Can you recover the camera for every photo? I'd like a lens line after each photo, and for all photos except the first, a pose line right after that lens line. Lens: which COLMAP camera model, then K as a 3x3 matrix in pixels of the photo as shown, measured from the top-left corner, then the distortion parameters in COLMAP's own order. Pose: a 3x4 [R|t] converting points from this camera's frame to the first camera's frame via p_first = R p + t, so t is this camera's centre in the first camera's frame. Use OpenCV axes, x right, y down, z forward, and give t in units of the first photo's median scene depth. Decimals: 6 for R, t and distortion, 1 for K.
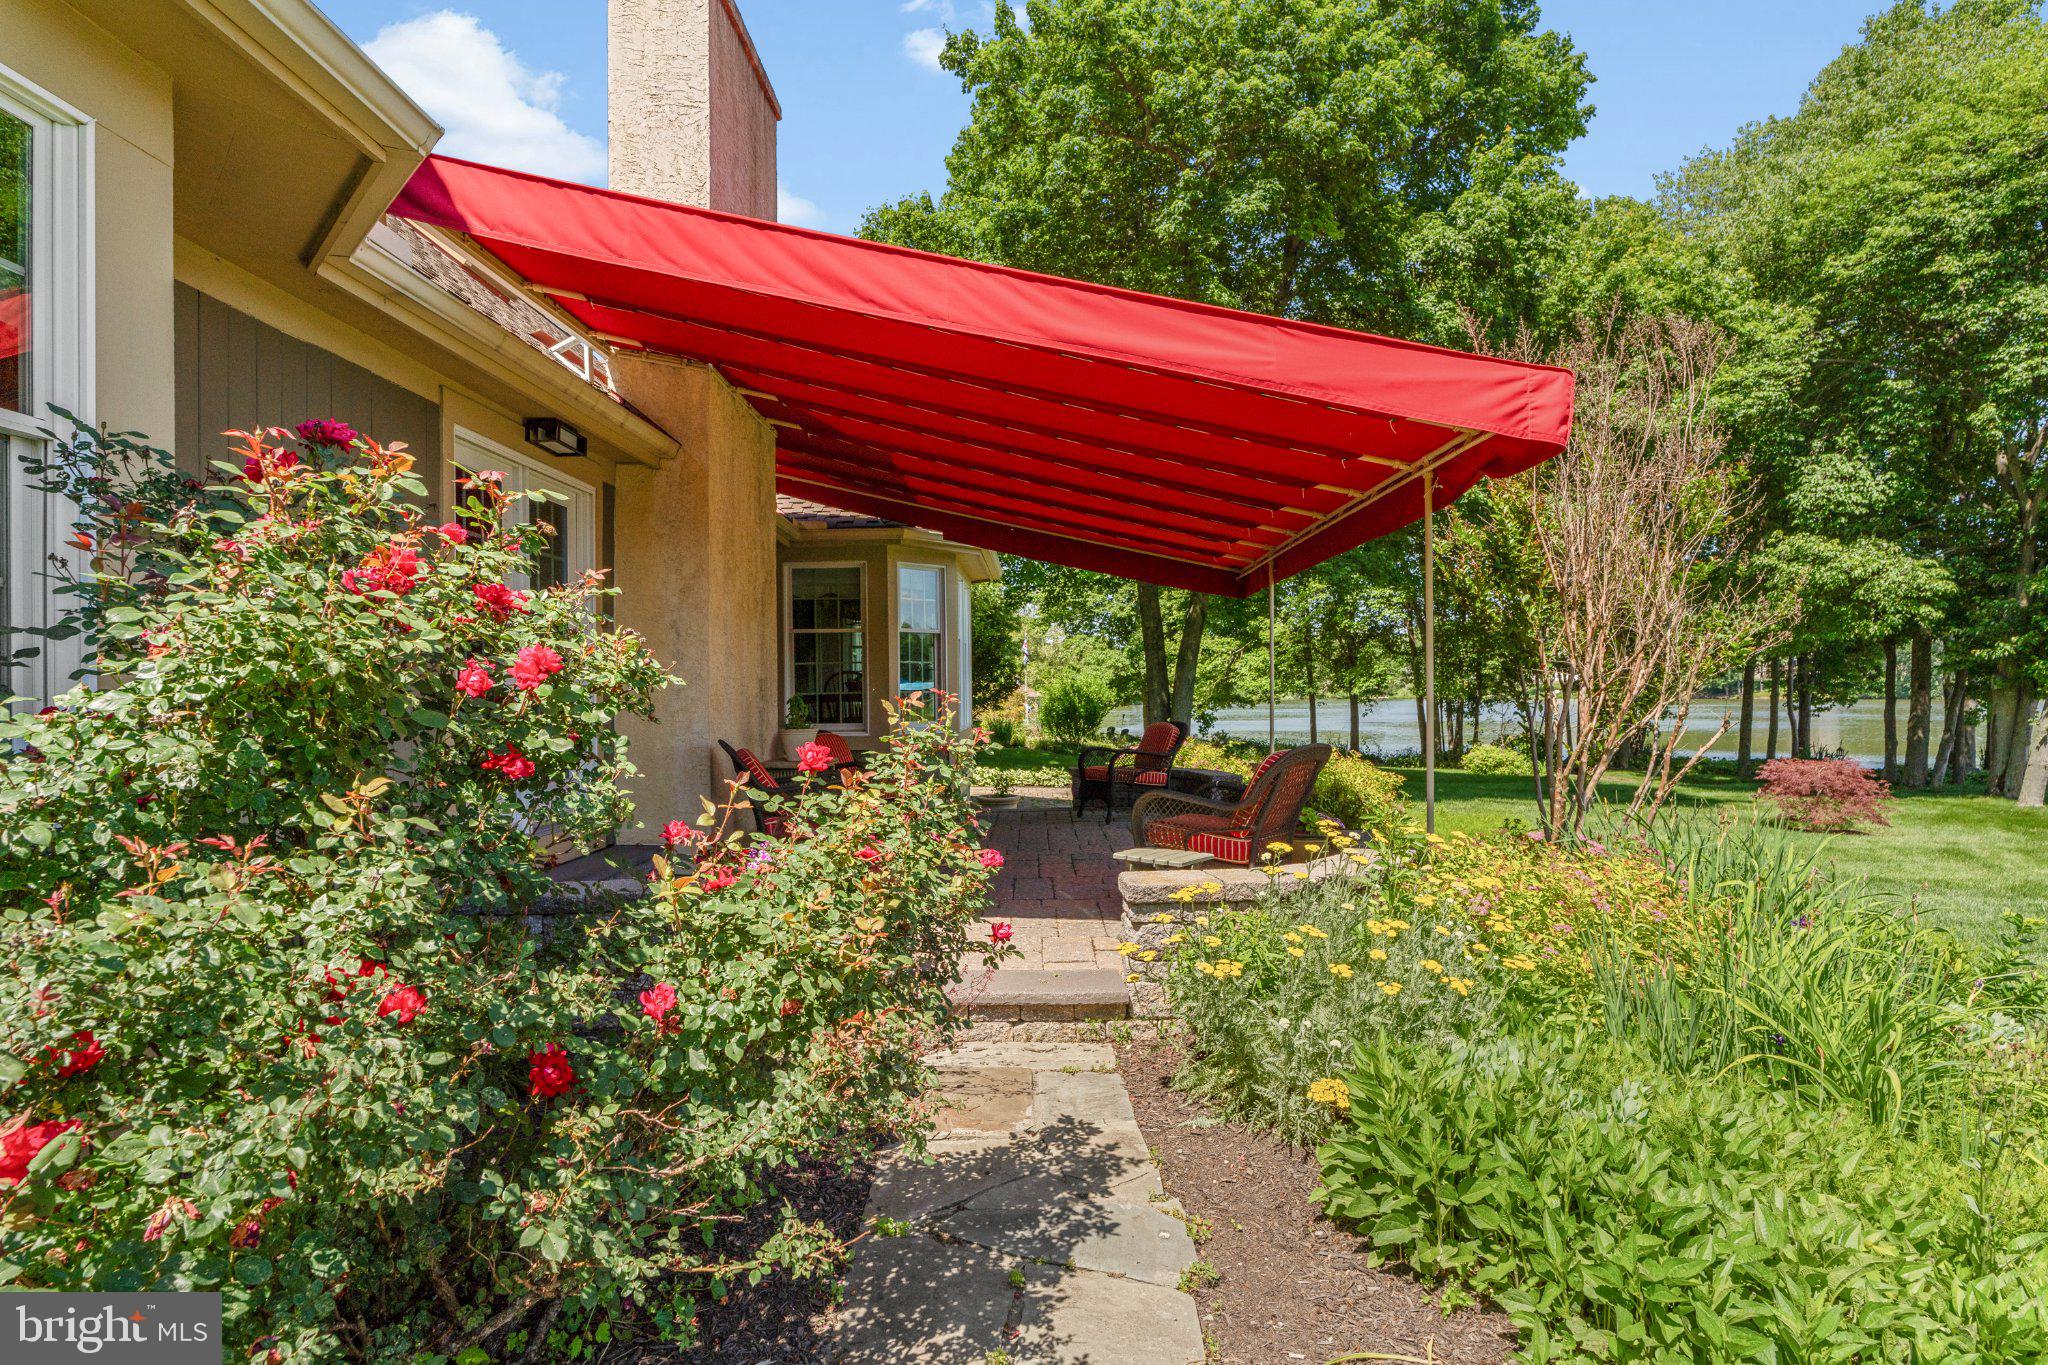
lens RADIAL K [[1036.1, 0, 1018.5], [0, 1036.1, 687.6], [0, 0, 1]] dist [-0.026942, 0.009357]
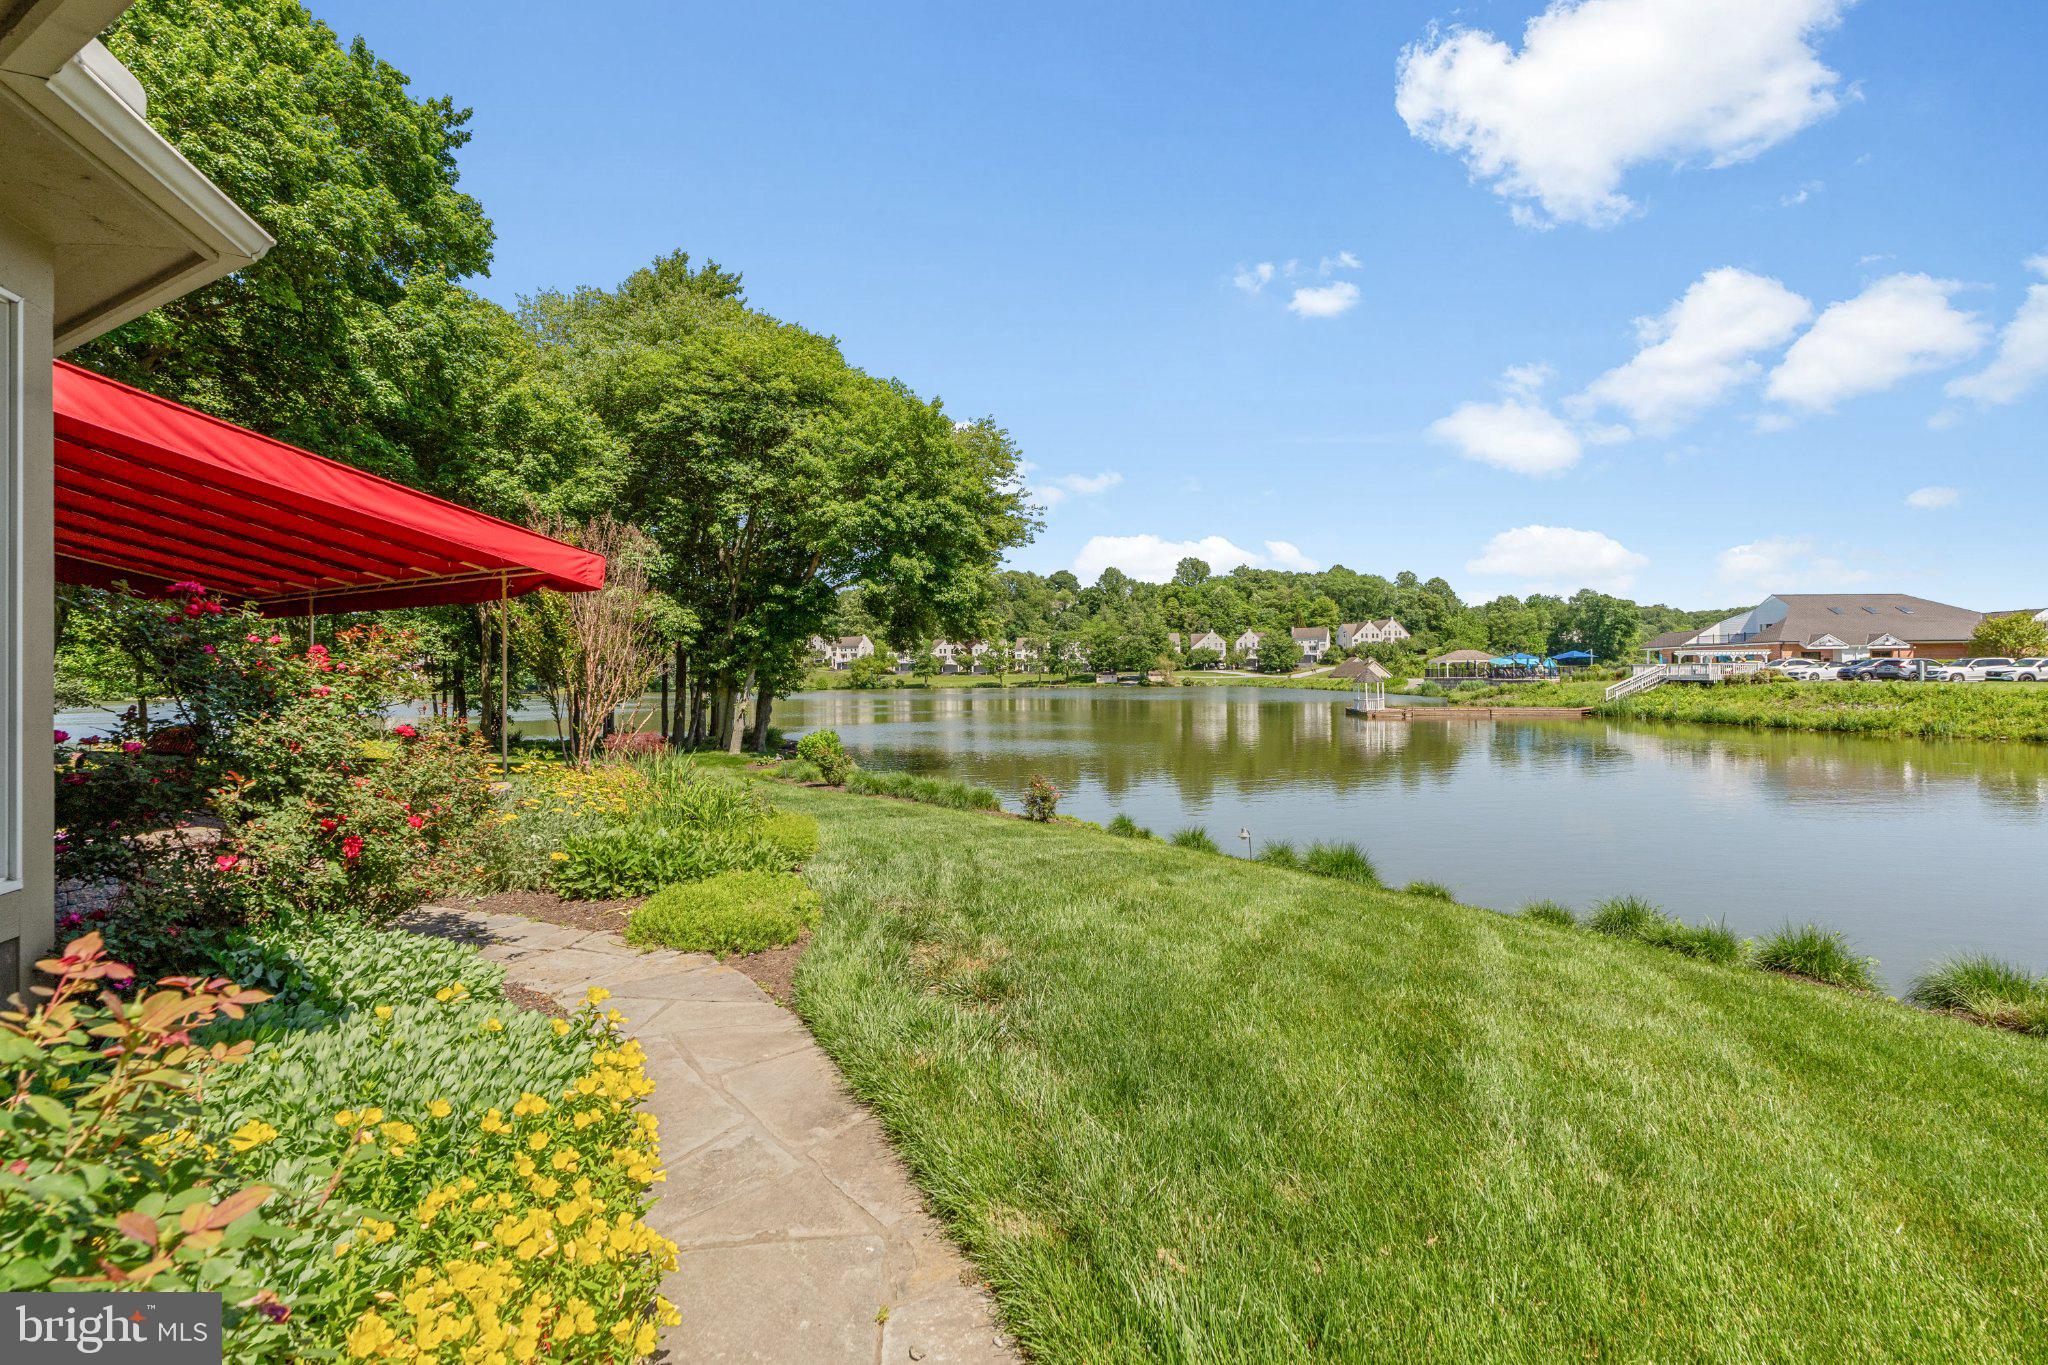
lens RADIAL K [[915.1, 0, 1017.0], [0, 915.1, 663.1], [0, 0, 1]] dist [0.002172, 0.001628]
pose [[0.462193, 0.014339, 0.886663, -0.204559], [0.006363, 0.999790, -0.019485, -0.006144], [-0.886756, 0.014647, 0.462005, -0.182209]]
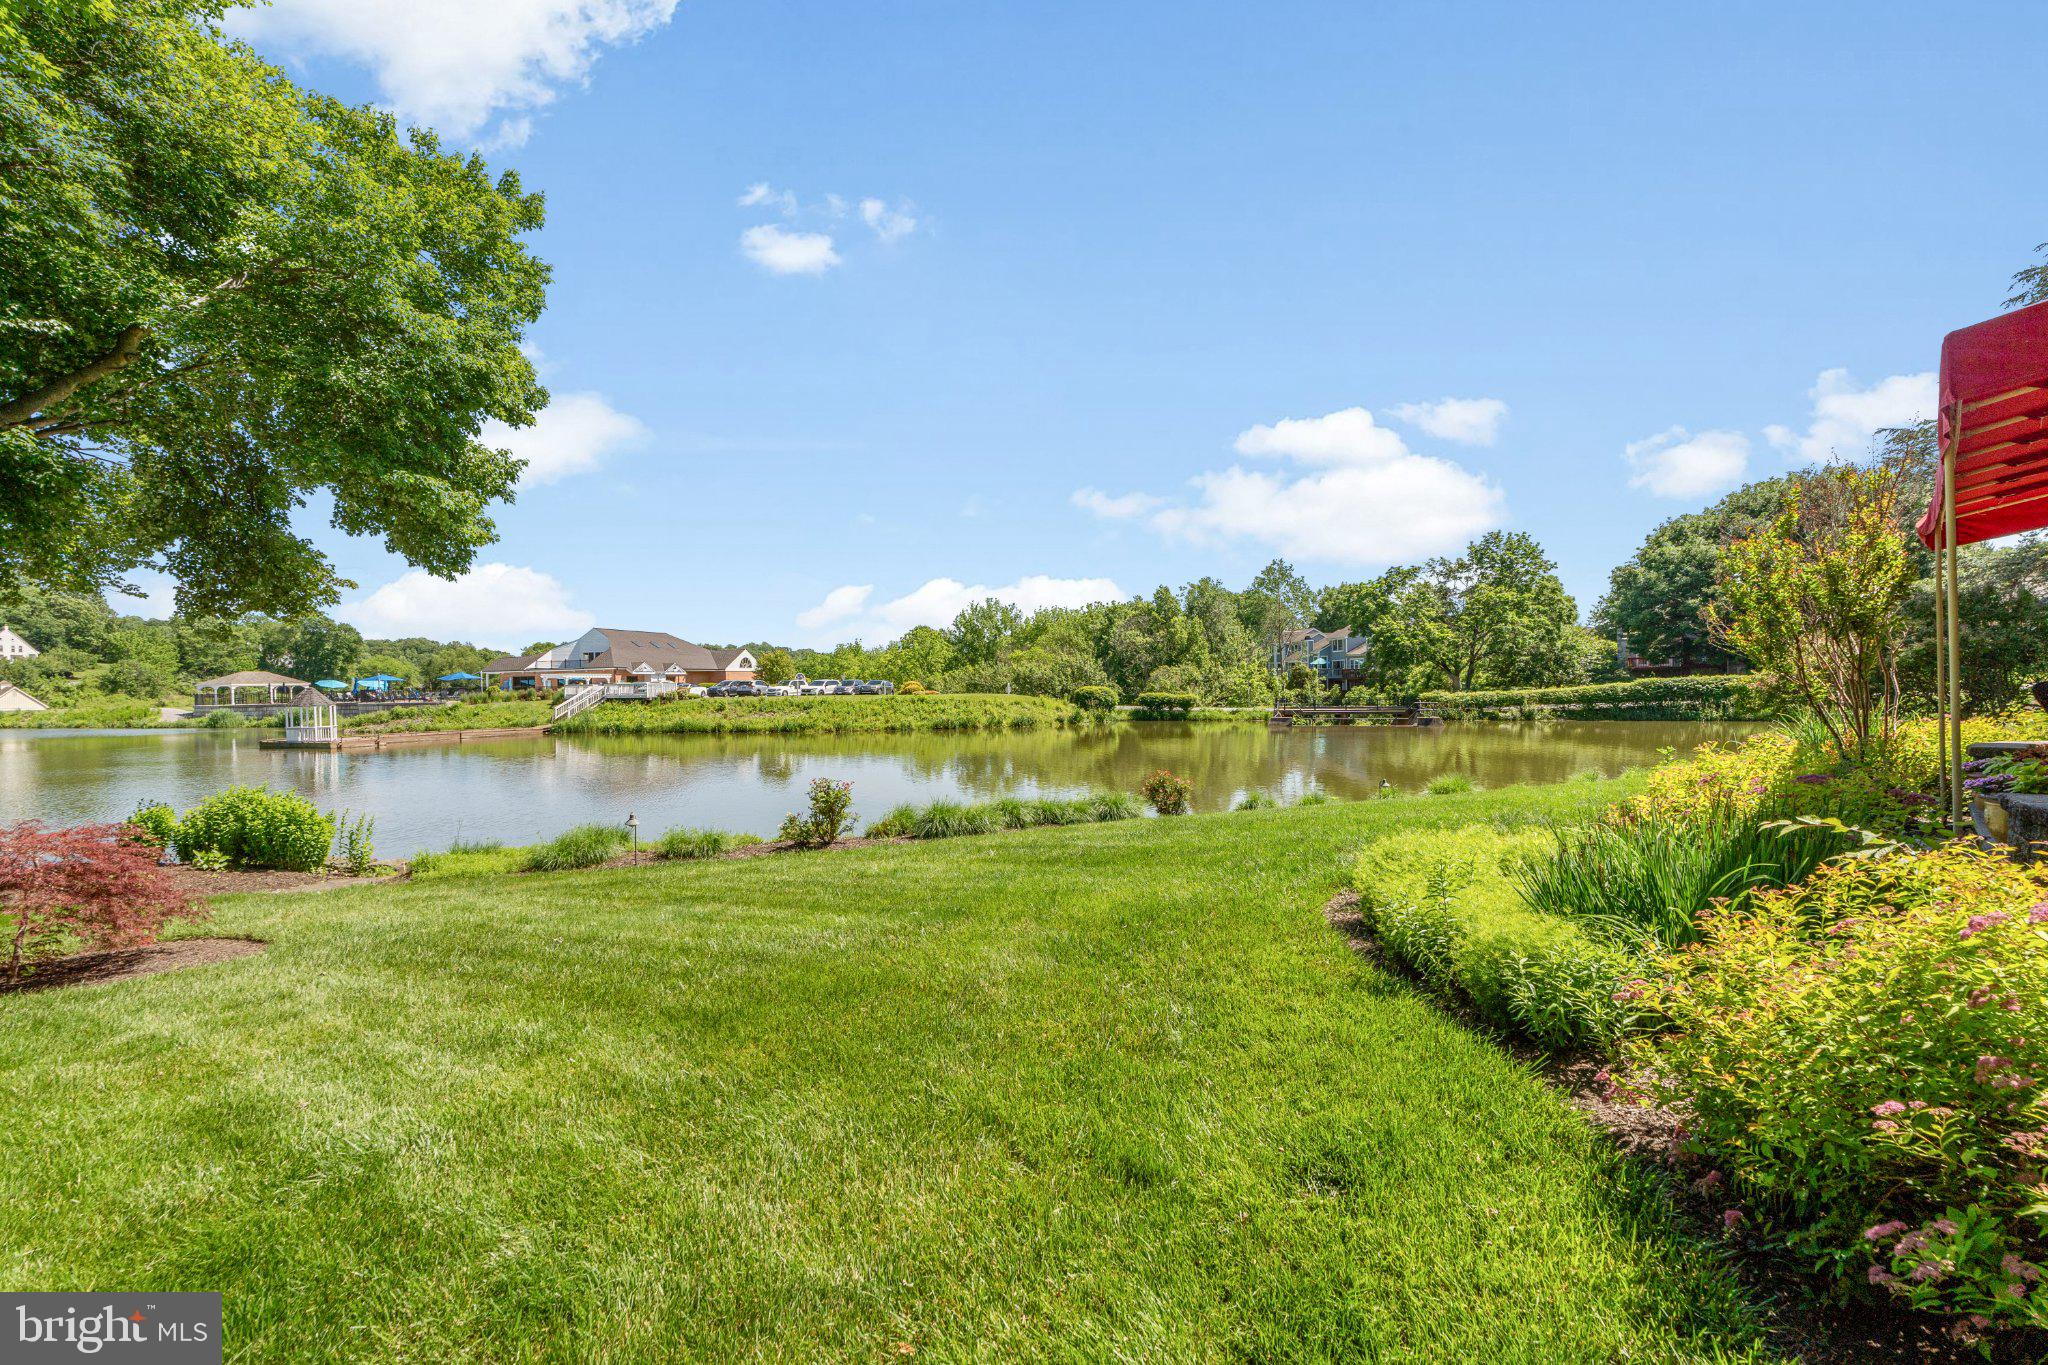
lens RADIAL K [[918.2, 0, 1021.9], [0, 918.2, 680.9], [0, 0, 1]] dist [-0.007899, 0.006443]
pose [[-0.709476, 0.023534, 0.704337, 0.132385], [0.024330, 0.999664, -0.008895, 0.012598], [-0.704310, 0.010826, -0.709810, 0.931816]]
